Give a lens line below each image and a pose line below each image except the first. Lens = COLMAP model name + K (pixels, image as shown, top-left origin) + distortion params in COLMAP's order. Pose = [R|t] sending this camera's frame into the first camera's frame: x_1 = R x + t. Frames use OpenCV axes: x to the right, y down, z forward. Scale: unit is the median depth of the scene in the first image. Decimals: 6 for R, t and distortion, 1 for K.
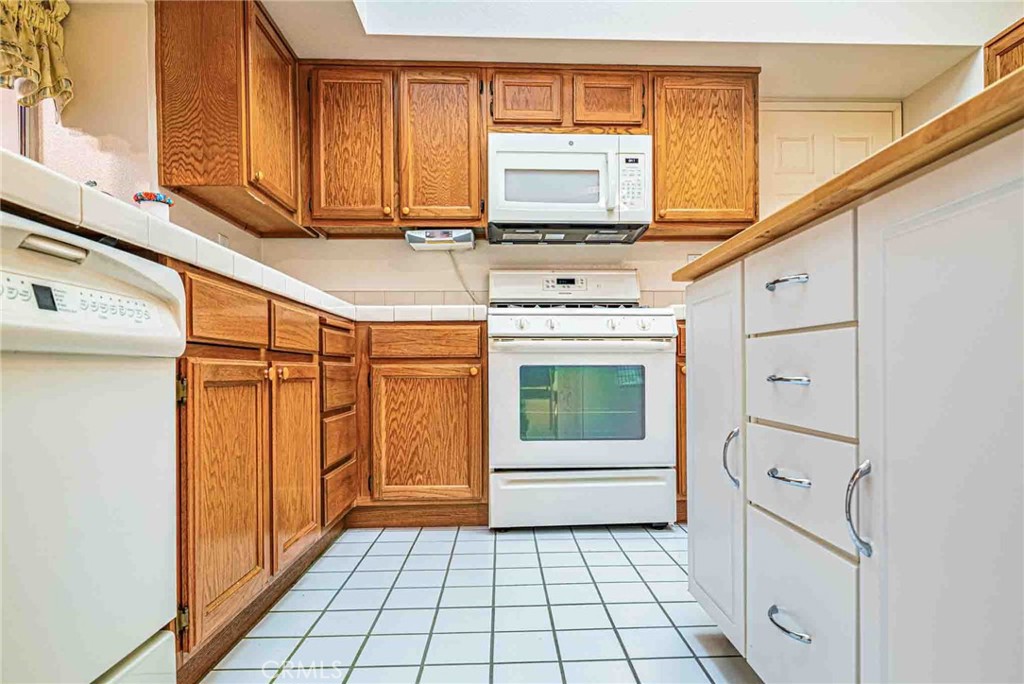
lens RADIAL K [[570.1, 0, 523.5], [0, 570.1, 372.0], [0, 0, 1]] dist [-0.000451, -0.003895]
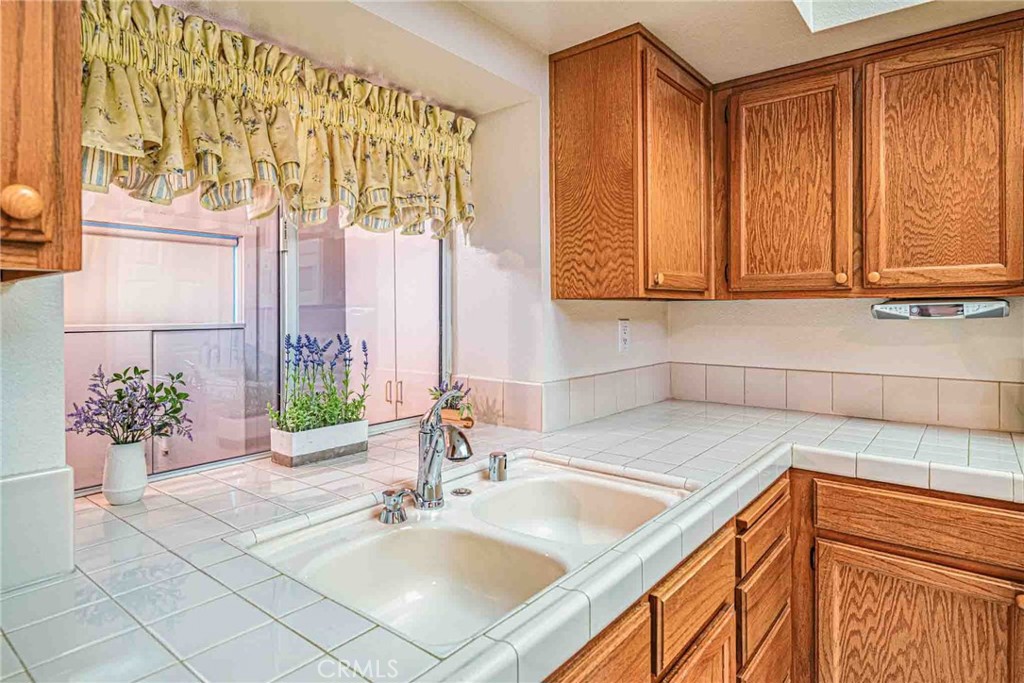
lens RADIAL K [[575.9, 0, 508.3], [0, 575.9, 311.5], [0, 0, 1]] dist [0.014859, -0.006012]
pose [[0.749790, 0.008857, -0.661617, -0.092311], [-0.009280, 0.999953, 0.002869, -0.273376], [0.661611, 0.003989, 0.749837, 0.257514]]
